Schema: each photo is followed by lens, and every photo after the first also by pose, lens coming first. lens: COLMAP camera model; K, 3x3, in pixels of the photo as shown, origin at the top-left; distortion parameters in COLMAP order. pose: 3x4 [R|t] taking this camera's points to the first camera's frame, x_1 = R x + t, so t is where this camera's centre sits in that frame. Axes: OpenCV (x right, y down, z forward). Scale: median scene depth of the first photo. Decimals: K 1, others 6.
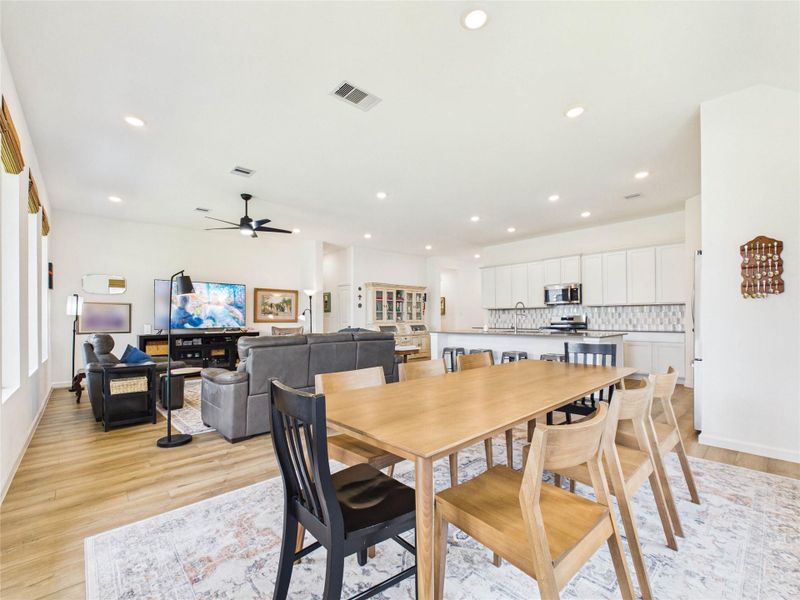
lens RADIAL K [[351.7, 0, 400.0], [0, 351.7, 307.7], [0, 0, 1]] dist [-0.002821, 0.000561]
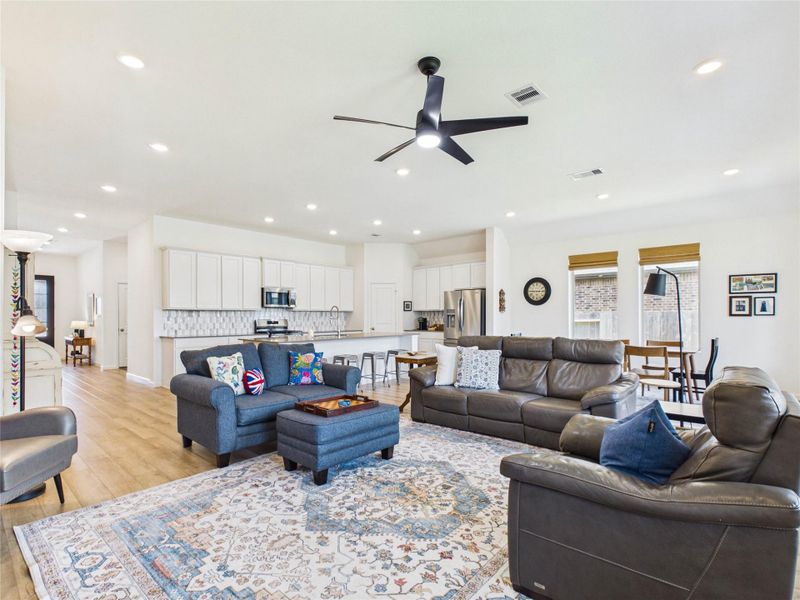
lens RADIAL K [[398.5, 0, 398.6], [0, 398.5, 314.6], [0, 0, 1]] dist [0.002194, -0.000560]
pose [[-0.109676, 0.013022, 0.993882, -0.678137], [-0.023053, 0.999612, -0.015641, 0.018901], [-0.993700, -0.024628, -0.109334, 0.772338]]
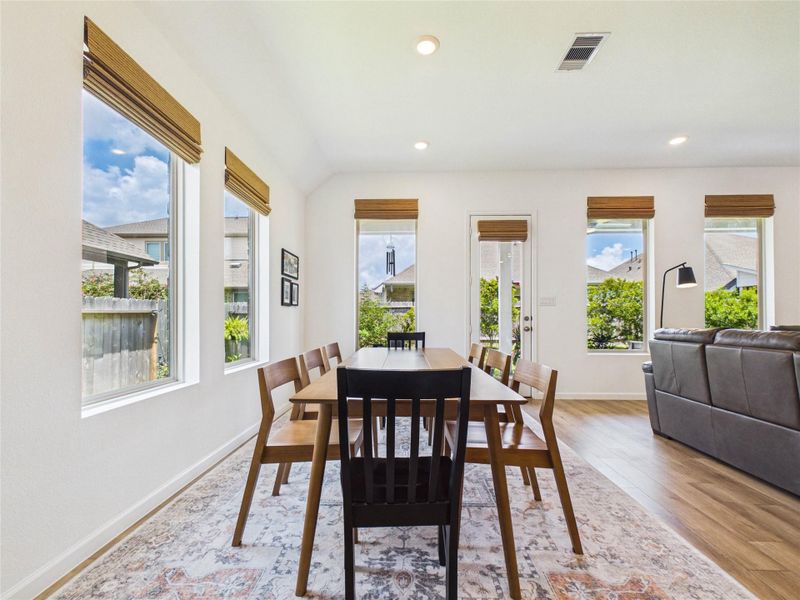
lens RADIAL K [[351.7, 0, 399.2], [0, 351.7, 317.1], [0, 0, 1]] dist [-0.002821, 0.000561]
pose [[-0.693219, 0.000797, -0.720726, 0.308241], [0.023639, 0.999486, -0.021632, 0.026305], [0.720339, -0.032033, -0.692882, 0.494434]]
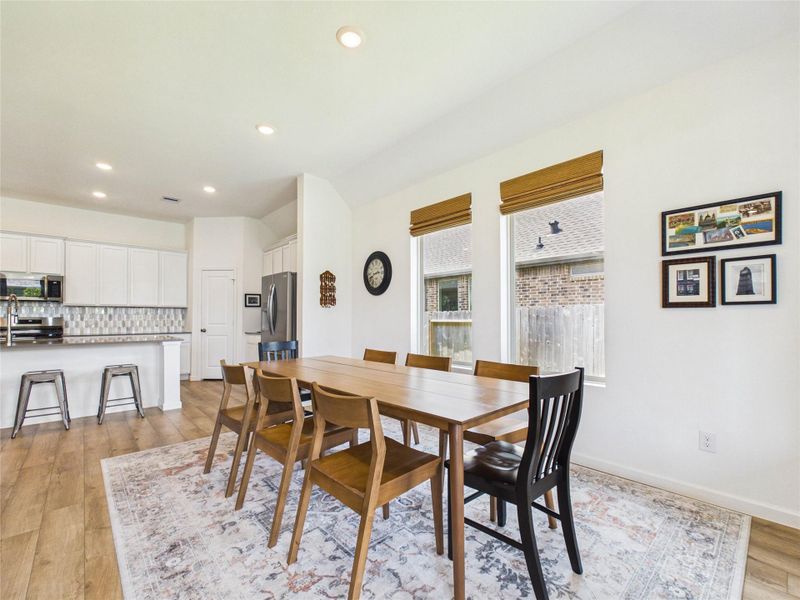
lens RADIAL K [[351.7, 0, 398.3], [0, 351.7, 312.9], [0, 0, 1]] dist [-0.002821, 0.000561]
pose [[-0.005181, 0.023016, 0.999722, -0.248985], [-0.025119, 0.999417, -0.023139, 0.011261], [-0.999671, -0.025232, -0.004600, 0.246150]]
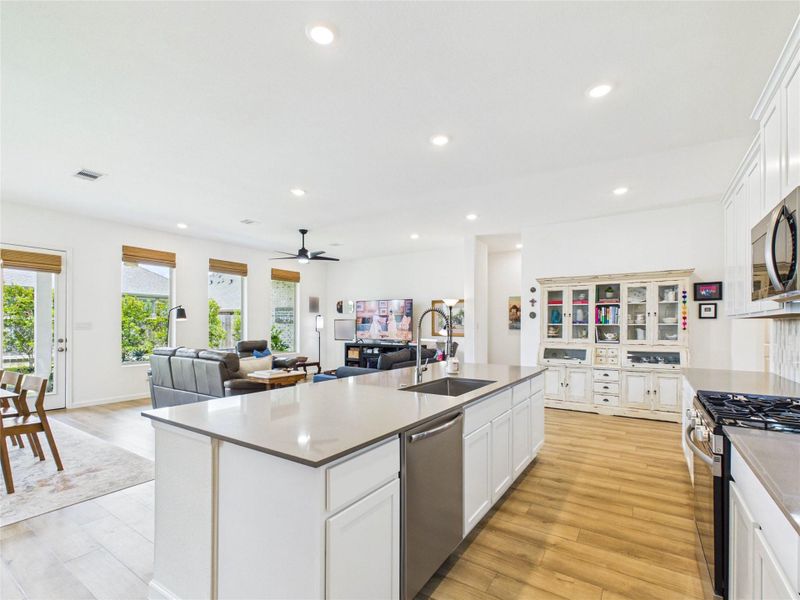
lens RADIAL K [[371.5, 0, 399.7], [0, 371.5, 324.8], [0, 0, 1]] dist [0.003671, 0.001196]
pose [[0.249237, 0.004353, -0.968433, 0.607665], [0.024726, 0.999635, 0.010857, -0.002176], [0.968127, -0.026651, 0.249039, 0.702937]]
